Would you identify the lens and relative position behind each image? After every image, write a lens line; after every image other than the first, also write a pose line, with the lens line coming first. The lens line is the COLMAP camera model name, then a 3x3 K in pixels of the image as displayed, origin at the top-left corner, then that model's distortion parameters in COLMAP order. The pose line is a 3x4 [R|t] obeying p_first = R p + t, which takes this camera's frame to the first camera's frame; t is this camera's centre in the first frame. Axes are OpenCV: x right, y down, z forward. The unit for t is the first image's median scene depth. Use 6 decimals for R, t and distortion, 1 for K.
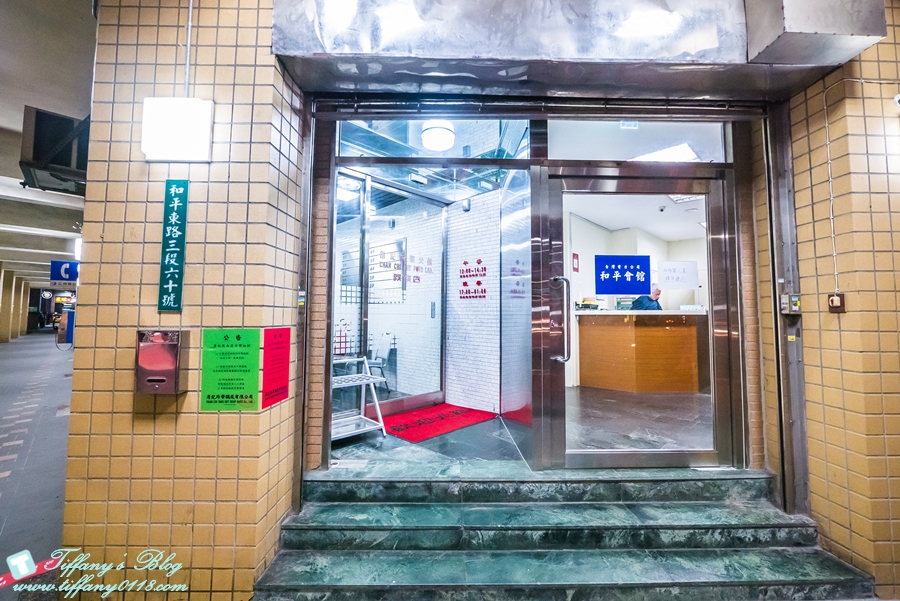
lens RADIAL K [[371.3, 0, 452.5], [0, 371.3, 295.1], [0, 0, 1]] dist [-0.009268, 0.000233]
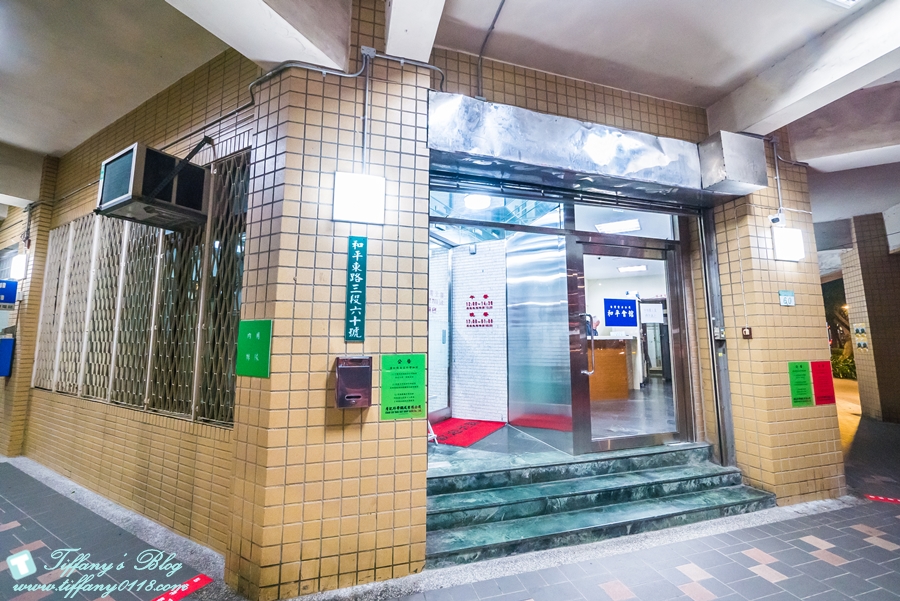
lens RADIAL K [[371.3, 0, 452.5], [0, 371.3, 295.1], [0, 0, 1]] dist [-0.009268, 0.000233]
pose [[0.963364, 0.025964, 0.266936, -0.664259], [-0.008909, 0.997851, -0.064909, -0.028035], [-0.268048, 0.060153, 0.961526, -0.259113]]
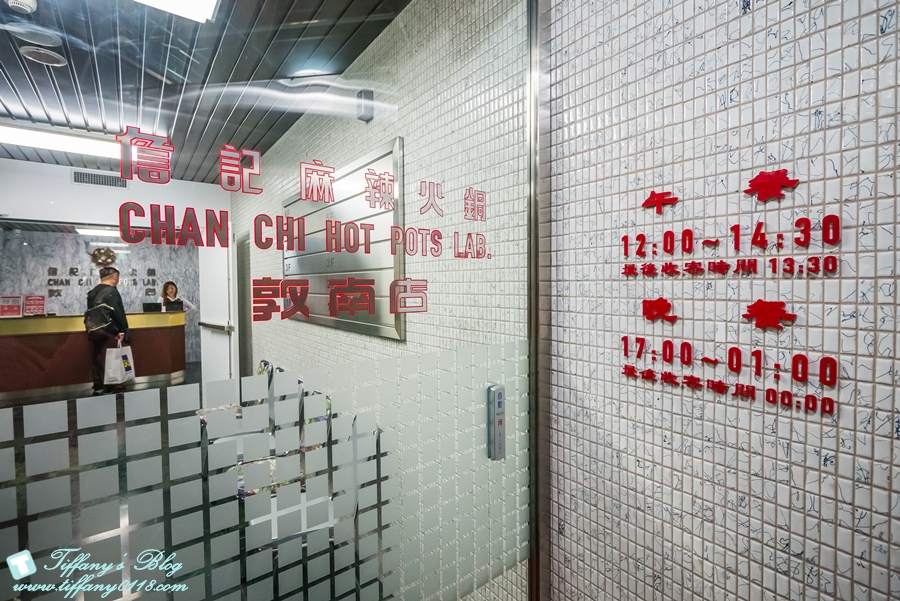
lens RADIAL K [[416.2, 0, 450.0], [0, 416.2, 300.5], [0, 0, 1]] dist [-0.000648, -0.000115]
pose [[0.989917, -0.011954, -0.141141, -0.083236], [0.024584, 0.995810, 0.088082, -0.109296], [0.139497, -0.090664, 0.986063, 1.473239]]
